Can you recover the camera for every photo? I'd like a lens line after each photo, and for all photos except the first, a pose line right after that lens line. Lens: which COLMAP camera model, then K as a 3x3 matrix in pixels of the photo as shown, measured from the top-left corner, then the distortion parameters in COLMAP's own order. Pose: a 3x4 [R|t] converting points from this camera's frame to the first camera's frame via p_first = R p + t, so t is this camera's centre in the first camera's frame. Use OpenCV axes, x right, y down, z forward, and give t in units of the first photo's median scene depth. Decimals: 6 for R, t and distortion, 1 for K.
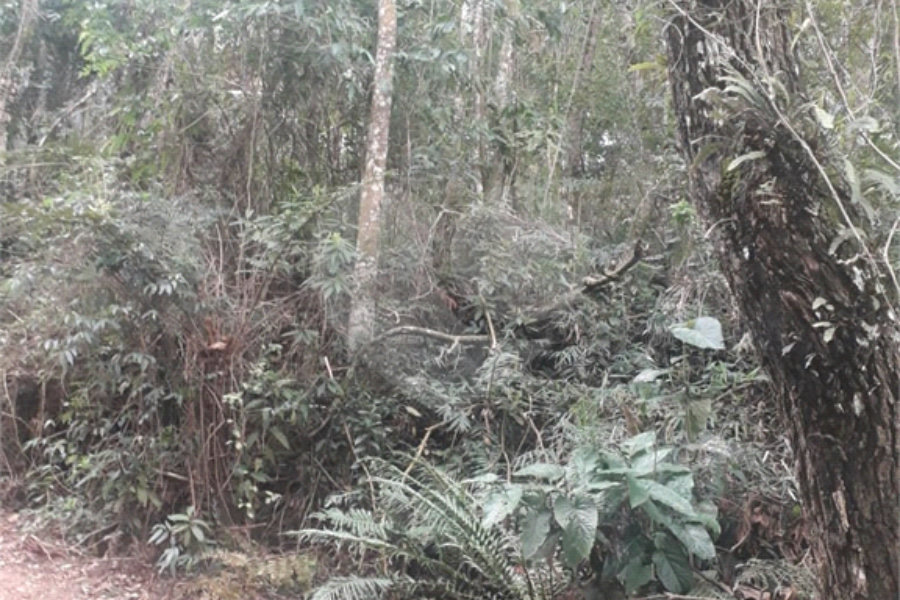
lens RADIAL K [[974.9, 0, 448.9], [0, 974.9, 287.0], [0, 0, 1]] dist [0.127933, -0.472719]
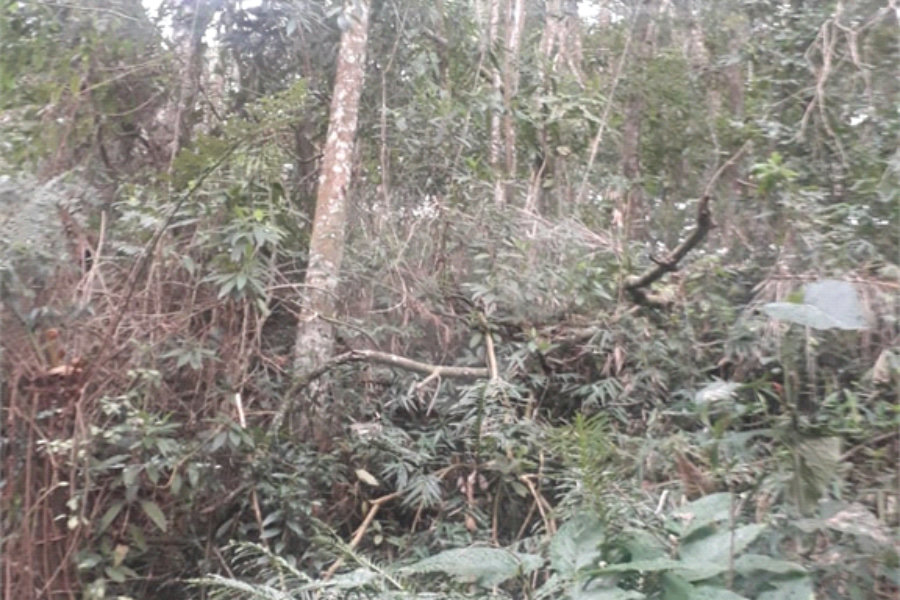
lens RADIAL K [[974.9, 0, 448.9], [0, 974.9, 287.0], [0, 0, 1]] dist [0.127933, -0.472719]
pose [[0.996260, -0.008477, -0.085985, 0.080288], [-0.000398, 0.994714, -0.102680, 0.070138], [0.086401, 0.102331, 0.990991, 0.350851]]
